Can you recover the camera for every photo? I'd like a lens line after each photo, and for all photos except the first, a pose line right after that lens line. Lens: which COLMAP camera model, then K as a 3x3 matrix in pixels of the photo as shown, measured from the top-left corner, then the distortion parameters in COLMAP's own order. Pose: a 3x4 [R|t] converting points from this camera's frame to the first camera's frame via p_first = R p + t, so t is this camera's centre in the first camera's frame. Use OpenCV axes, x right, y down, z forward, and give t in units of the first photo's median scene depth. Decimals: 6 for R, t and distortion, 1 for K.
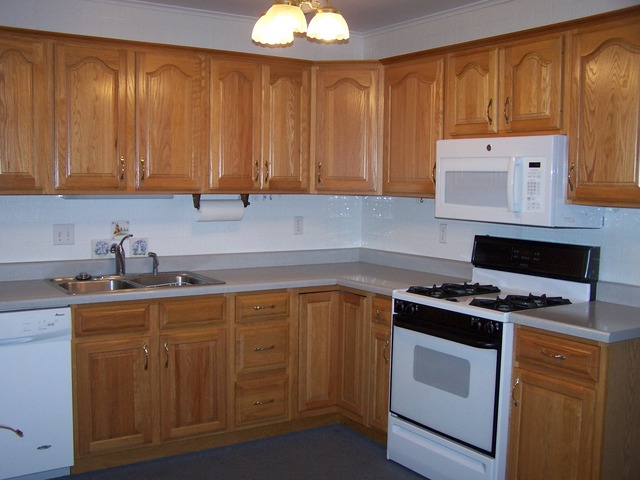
lens RADIAL K [[725.6, 0, 320.4], [0, 725.6, 240.9], [0, 0, 1]] dist [-0.115525, 0.000000]
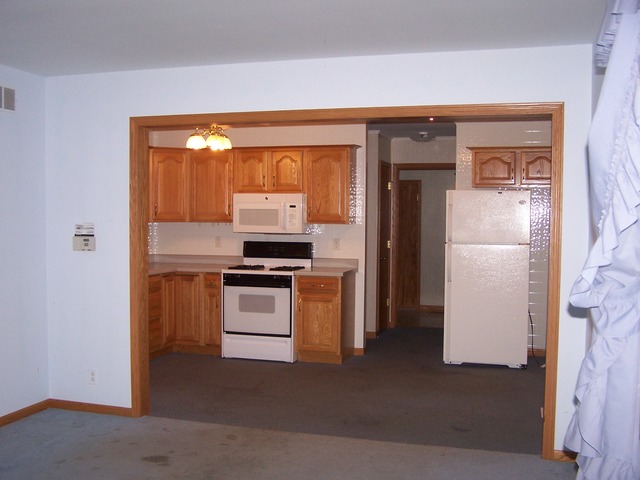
lens RADIAL K [[725.6, 0, 319.5], [0, 725.6, 239.9], [0, 0, 1]] dist [-0.115525, 0.000000]
pose [[0.749422, -0.030768, 0.661377, -1.045548], [0.057681, 0.998156, -0.018924, 0.042441], [-0.659575, 0.052331, 0.749815, -0.689998]]
